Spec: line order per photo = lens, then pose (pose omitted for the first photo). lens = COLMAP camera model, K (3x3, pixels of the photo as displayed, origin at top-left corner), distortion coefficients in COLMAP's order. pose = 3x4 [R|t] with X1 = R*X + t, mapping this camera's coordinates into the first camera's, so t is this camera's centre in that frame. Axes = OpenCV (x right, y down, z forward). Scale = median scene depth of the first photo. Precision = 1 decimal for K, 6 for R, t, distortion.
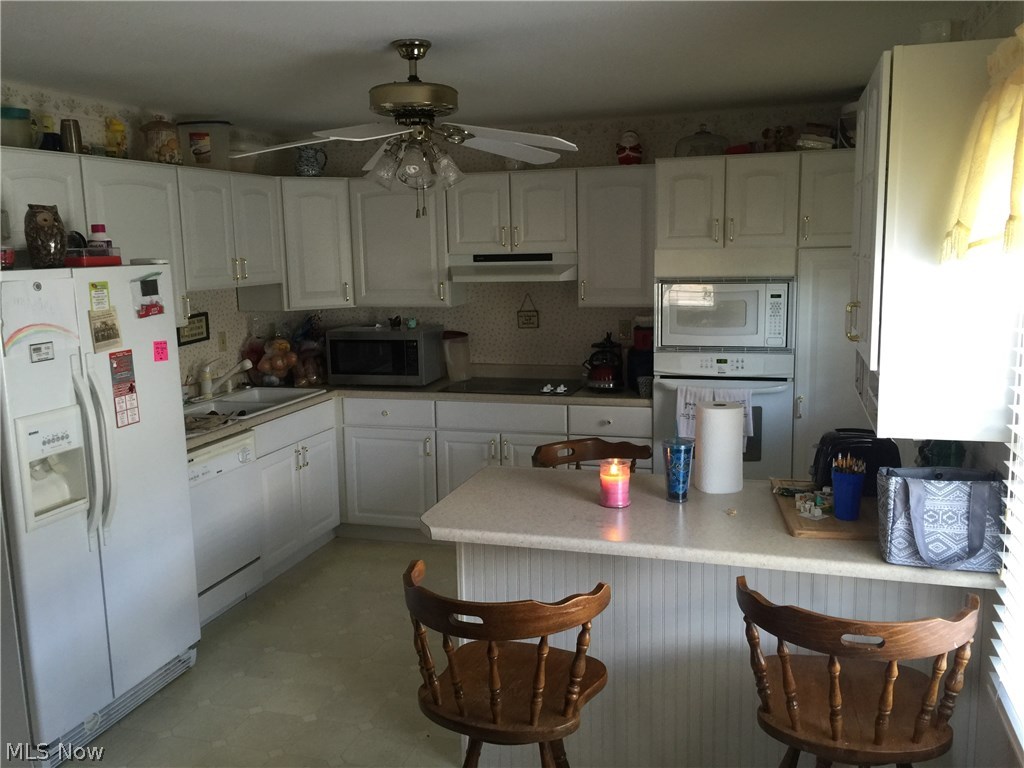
lens RADIAL K [[885.0, 0, 509.4], [0, 885.0, 382.6], [0, 0, 1]] dist [0.032230, -0.011601]
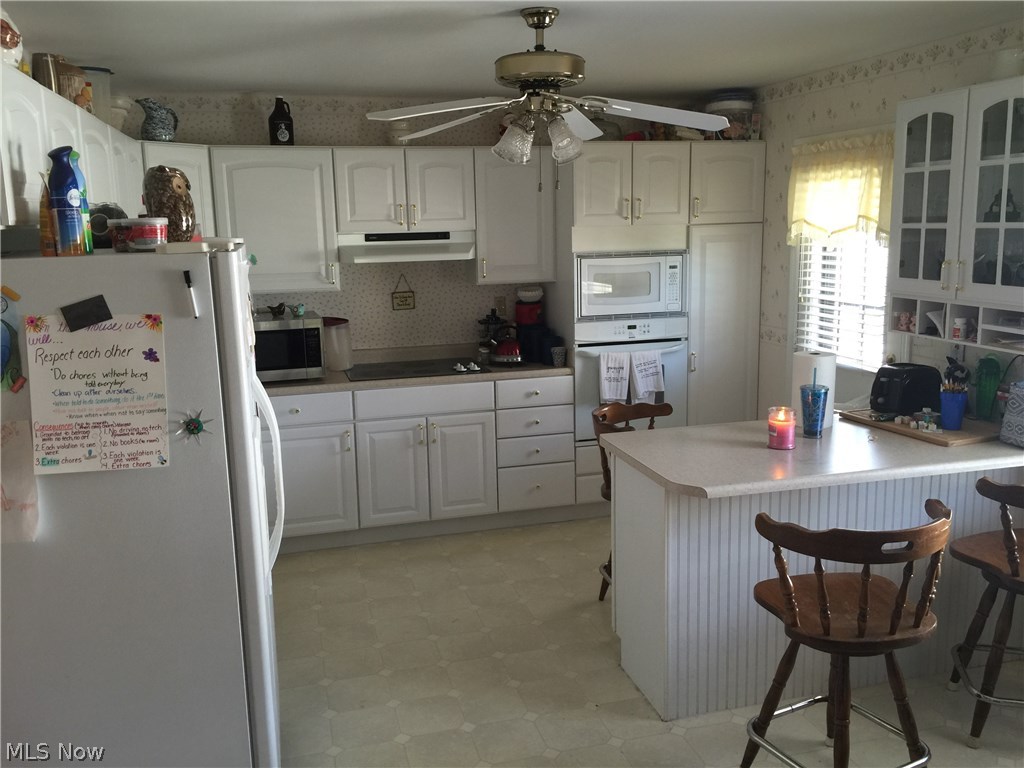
lens RADIAL K [[885.0, 0, 509.4], [0, 885.0, 382.6], [0, 0, 1]] dist [0.032230, -0.011601]
pose [[0.849693, -0.094999, 0.518649, -0.469753], [0.086734, 0.995419, 0.040232, -0.012771], [-0.520095, 0.010800, 0.854040, 0.129259]]
